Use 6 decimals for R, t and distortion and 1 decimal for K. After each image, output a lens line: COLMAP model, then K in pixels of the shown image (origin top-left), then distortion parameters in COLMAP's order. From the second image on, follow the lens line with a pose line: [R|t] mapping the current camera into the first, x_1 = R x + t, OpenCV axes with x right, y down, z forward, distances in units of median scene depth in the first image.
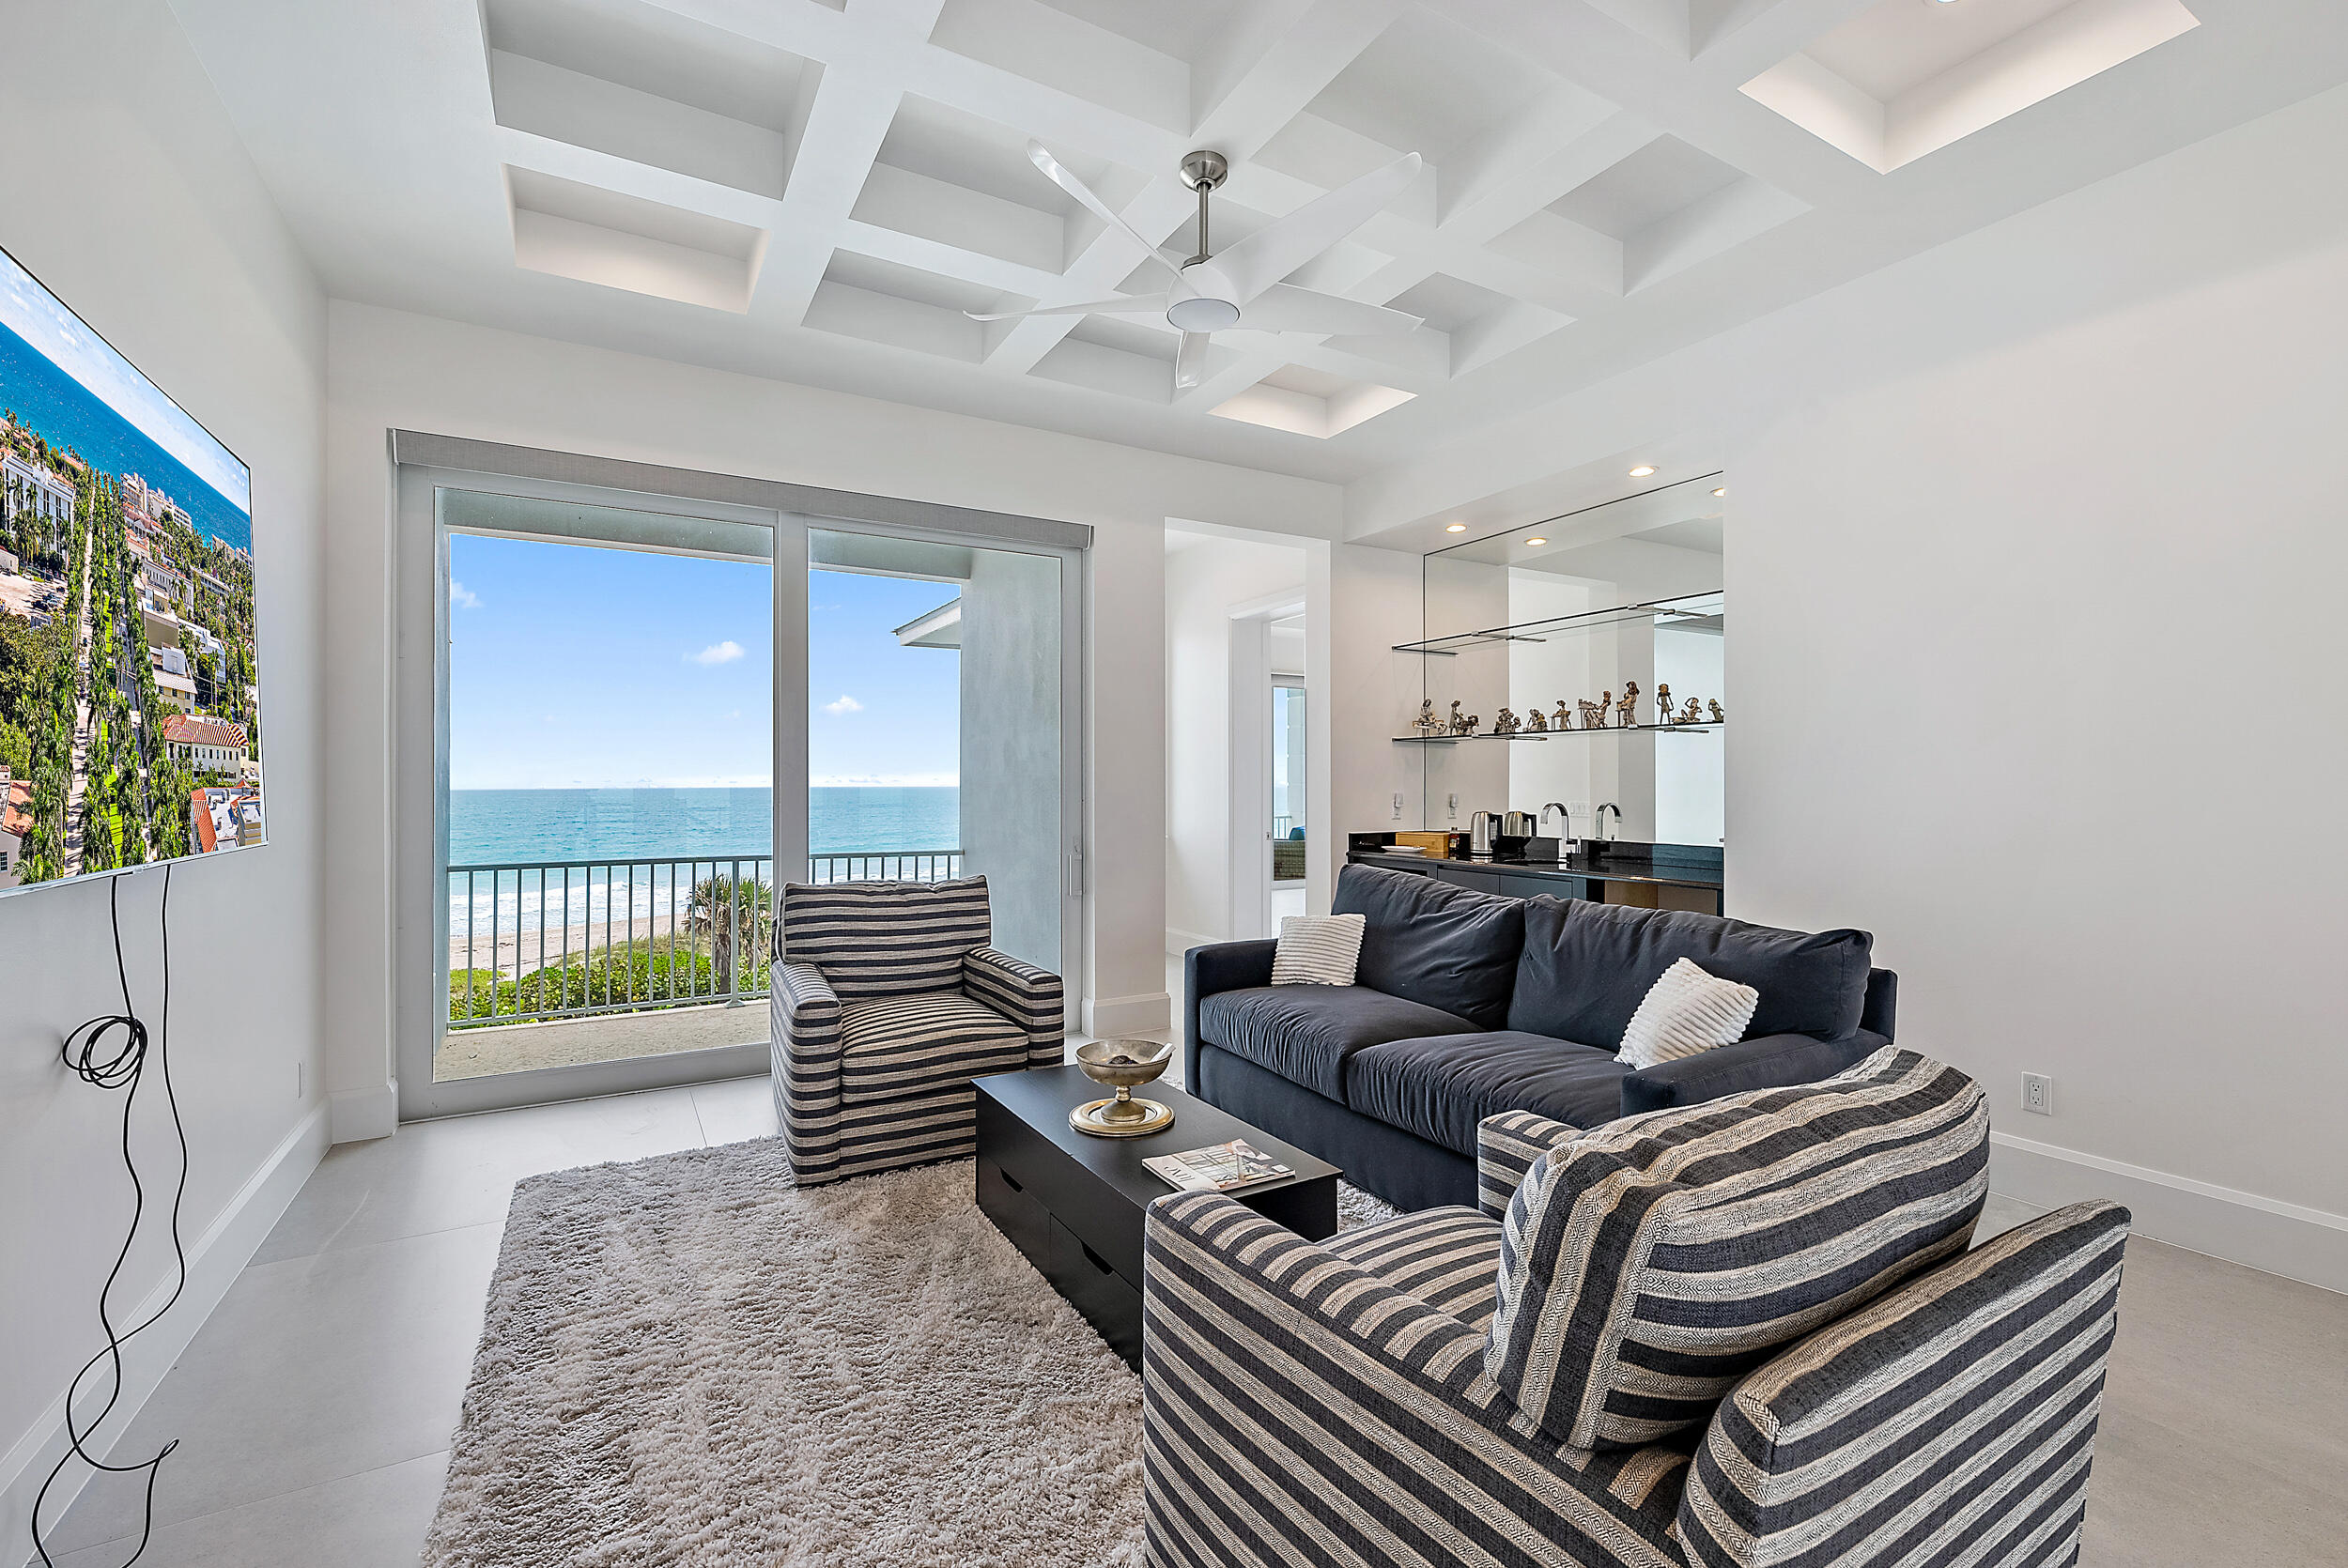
lens RADIAL K [[1001.9, 0, 1174.0], [0, 1001.9, 784.0], [0, 0, 1]] dist [-0.001371, 0.000201]
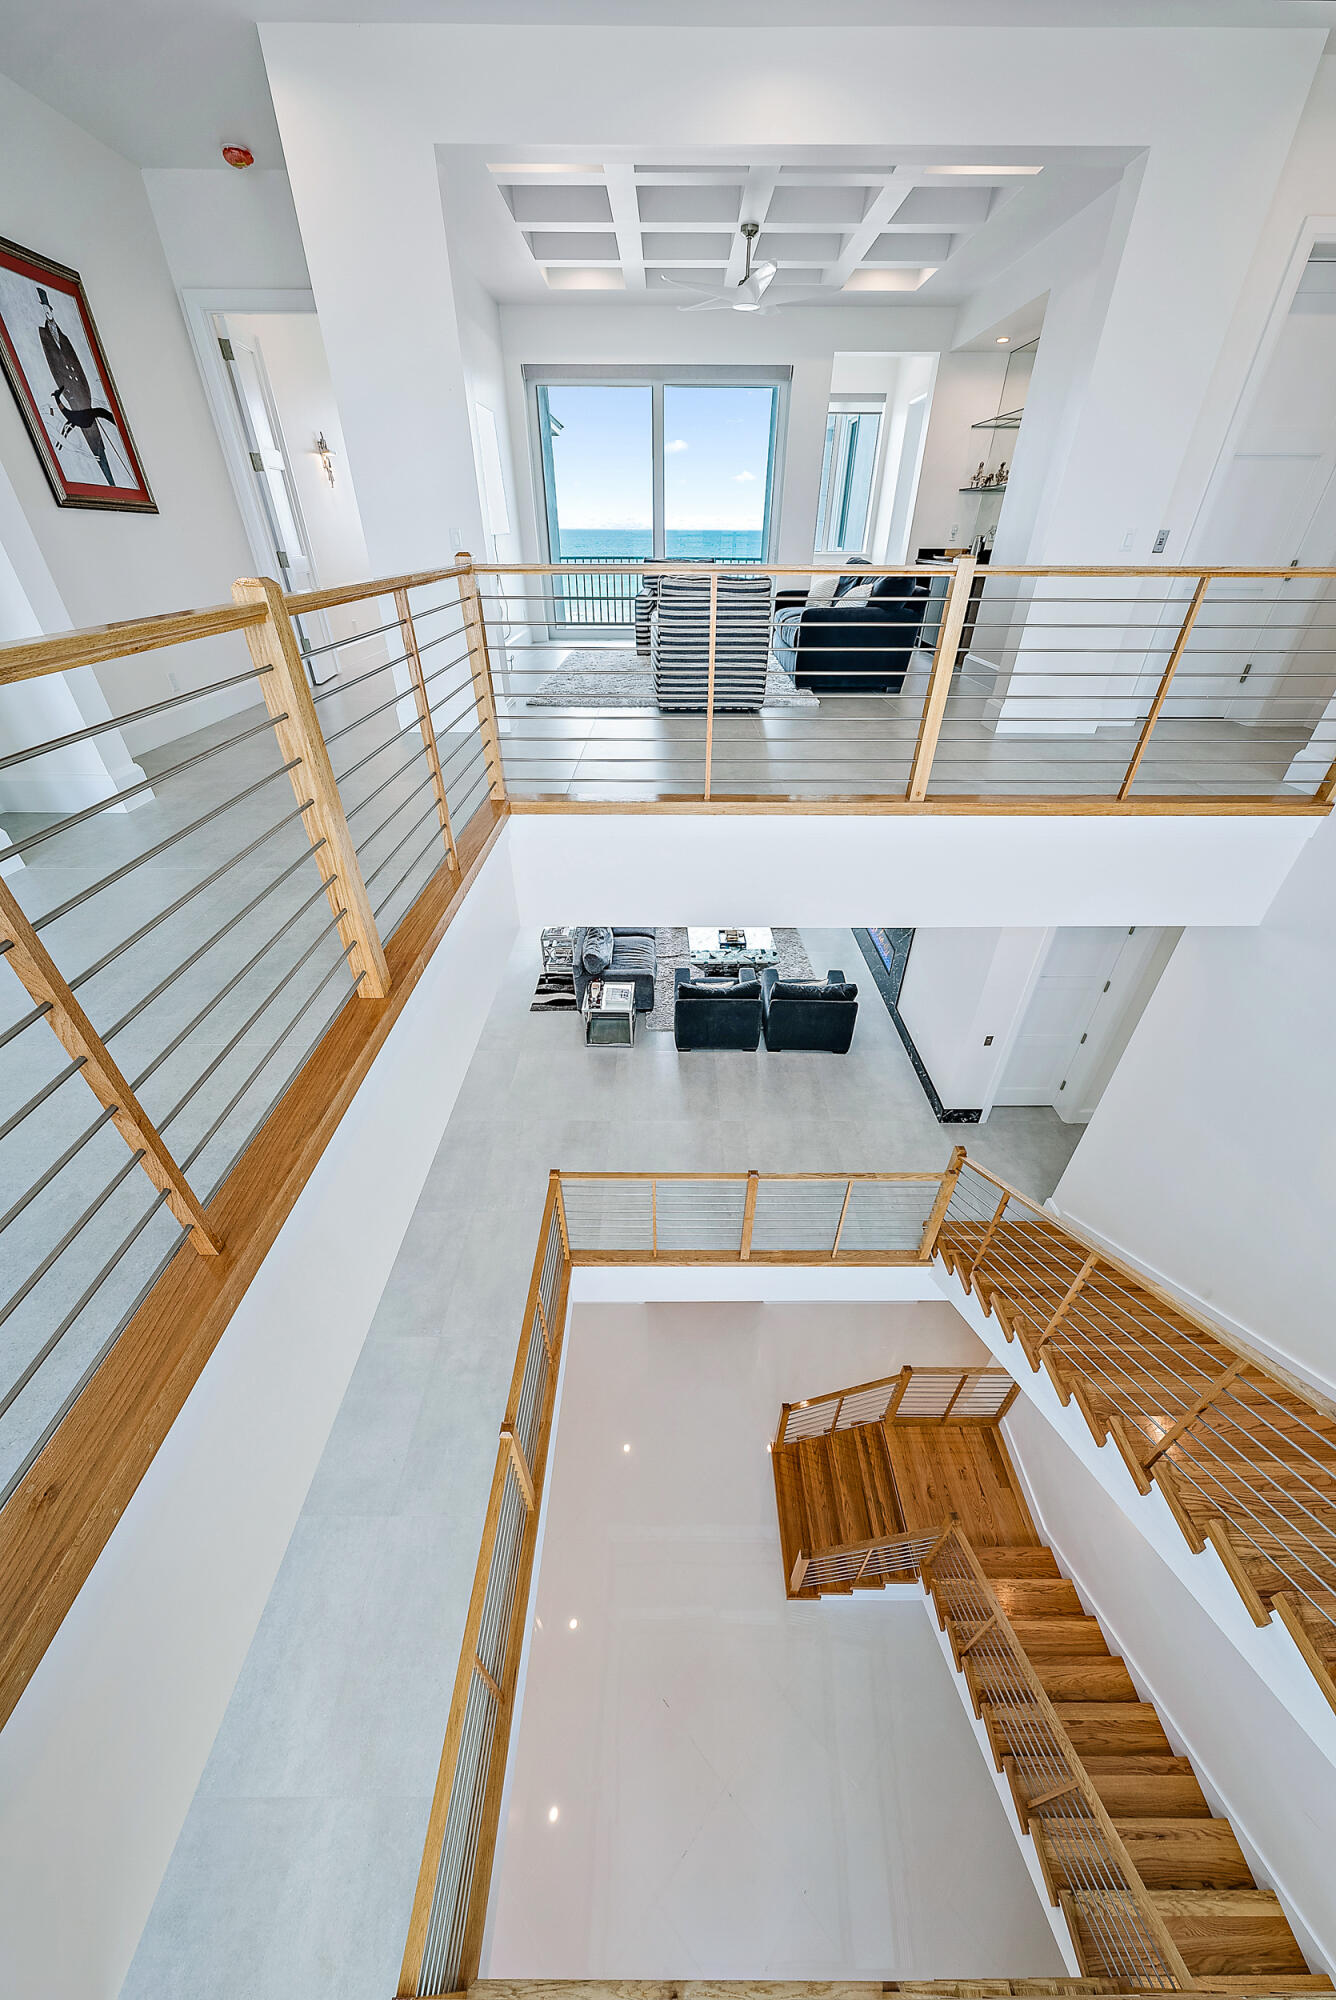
lens RADIAL K [[698.1, 0, 668.0], [0, 698.1, 1000.0], [0, 0, 1]] dist [-0.007678, -0.000052]
pose [[0.866812, 0.274689, -0.416153, 0.565458], [0.007409, 0.827396, 0.561570, 0.013251], [0.498580, -0.489859, 0.715162, -0.672406]]
